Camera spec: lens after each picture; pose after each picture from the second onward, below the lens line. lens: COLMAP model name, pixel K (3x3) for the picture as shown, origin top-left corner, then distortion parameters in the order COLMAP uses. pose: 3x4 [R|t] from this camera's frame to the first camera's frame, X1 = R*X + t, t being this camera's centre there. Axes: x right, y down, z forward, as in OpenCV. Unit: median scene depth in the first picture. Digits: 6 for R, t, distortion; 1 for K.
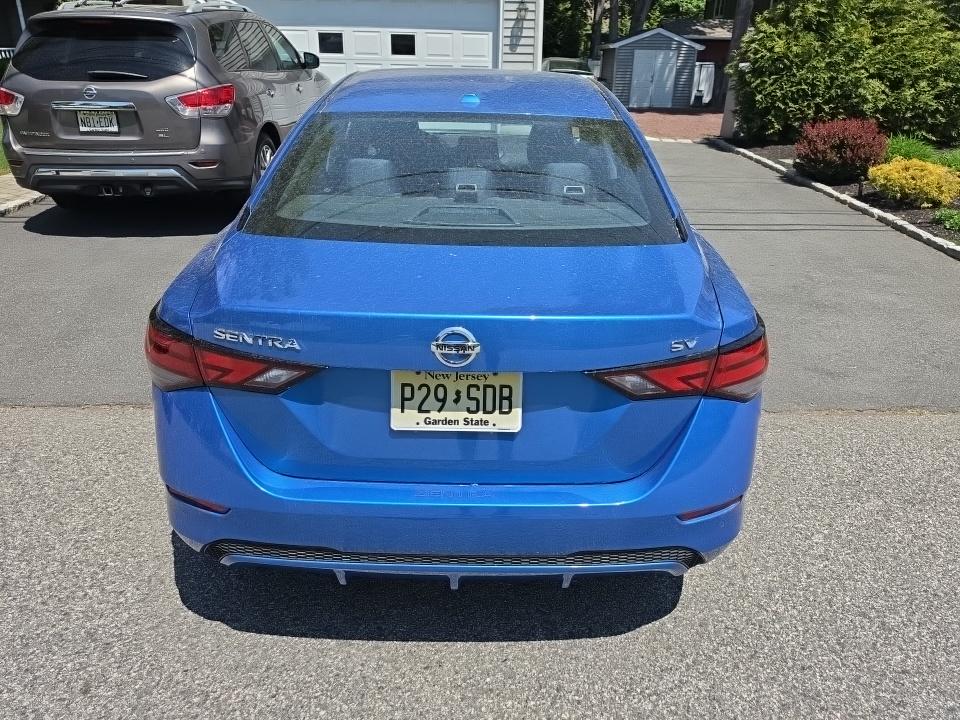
lens RADIAL K [[677.2, 0, 480.0], [0, 677.2, 360.0], [0, 0, 1]] dist [0.002072, -0.008373]
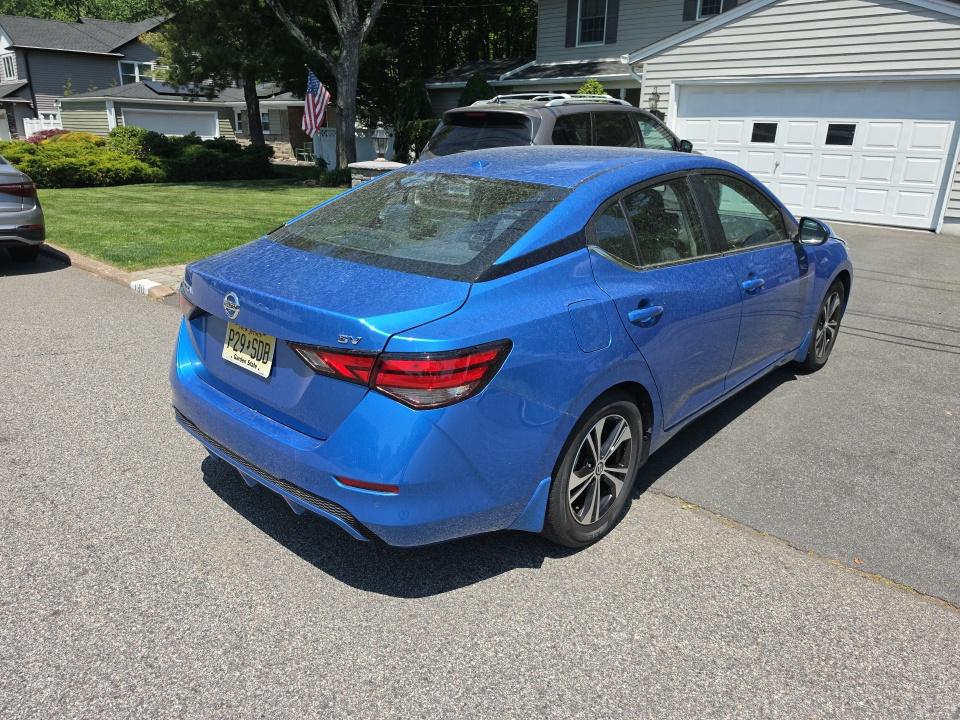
lens RADIAL K [[658.7, 0, 451.6], [0, 658.7, 361.6], [0, 0, 1]] dist [0.000838, 0.000690]
pose [[0.734829, 0.221508, -0.641062, 0.548073], [-0.288864, 0.957370, -0.000313, -0.017443], [0.613664, 0.185409, 0.767489, 0.071705]]
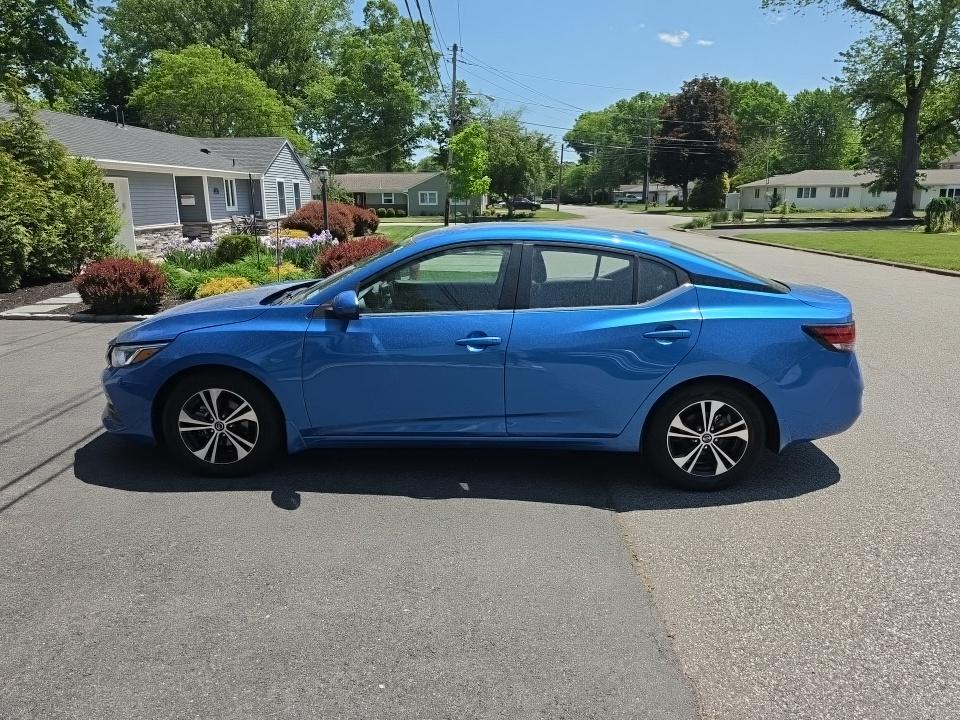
lens RADIAL K [[677.2, 0, 480.0], [0, 677.2, 360.0], [0, 0, 1]] dist [0.002072, -0.008373]
pose [[0.032165, -0.245306, 0.968912, -1.371639], [0.419102, 0.883382, 0.209739, -0.492018], [-0.907369, 0.399327, 0.131223, 0.979426]]
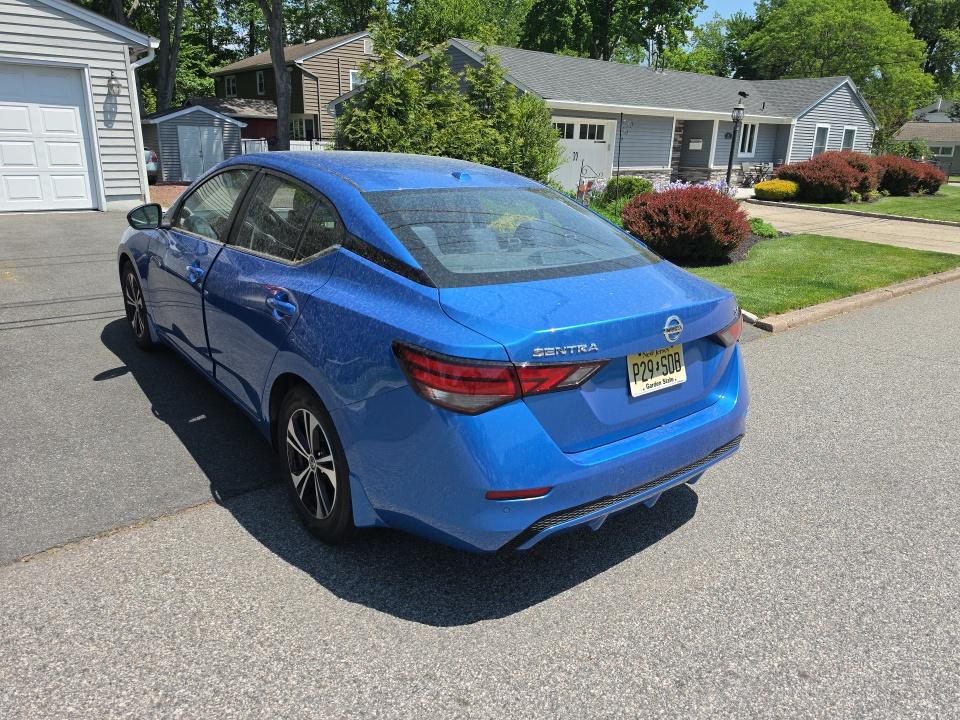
lens RADIAL K [[664.0, 0, 480.0], [0, 664.0, 360.0], [0, 0, 1]] dist [0.071645, -0.118009]
pose [[0.785871, -0.183150, 0.590646, -0.540563], [0.237906, 0.971166, -0.015396, -0.013583], [-0.570796, 0.152618, 0.806784, 0.009406]]
